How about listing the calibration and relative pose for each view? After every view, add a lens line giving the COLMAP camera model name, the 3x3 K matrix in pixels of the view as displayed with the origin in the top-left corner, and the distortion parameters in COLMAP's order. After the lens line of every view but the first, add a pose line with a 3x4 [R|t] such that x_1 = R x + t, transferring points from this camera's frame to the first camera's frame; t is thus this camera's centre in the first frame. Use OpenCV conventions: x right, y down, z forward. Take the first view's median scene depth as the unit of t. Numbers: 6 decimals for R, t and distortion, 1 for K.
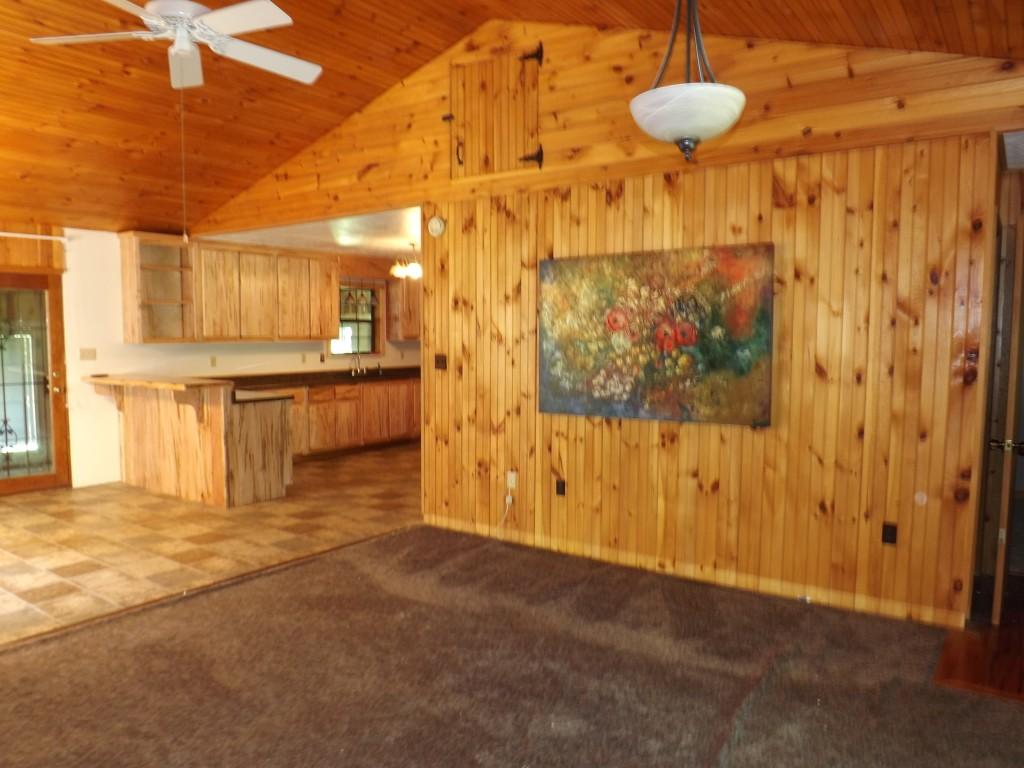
lens RADIAL K [[740.0, 0, 510.6], [0, 740.0, 396.0], [0, 0, 1]] dist [-0.060410, 0.004509]
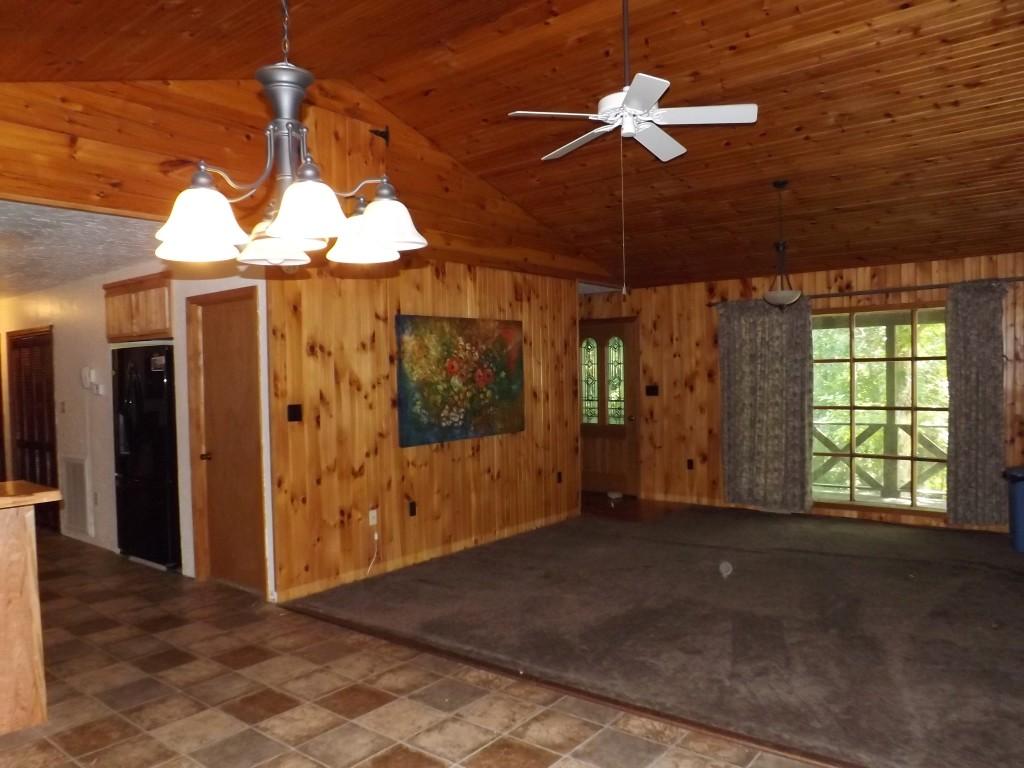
lens RADIAL K [[735.3, 0, 504.8], [0, 735.3, 397.9], [0, 0, 1]] dist [-0.061602, 0.010741]
pose [[0.055707, -0.034042, 0.997867, -1.056979], [0.110410, 0.993499, 0.027729, -0.066201], [-0.992324, 0.108630, 0.059104, 0.754587]]
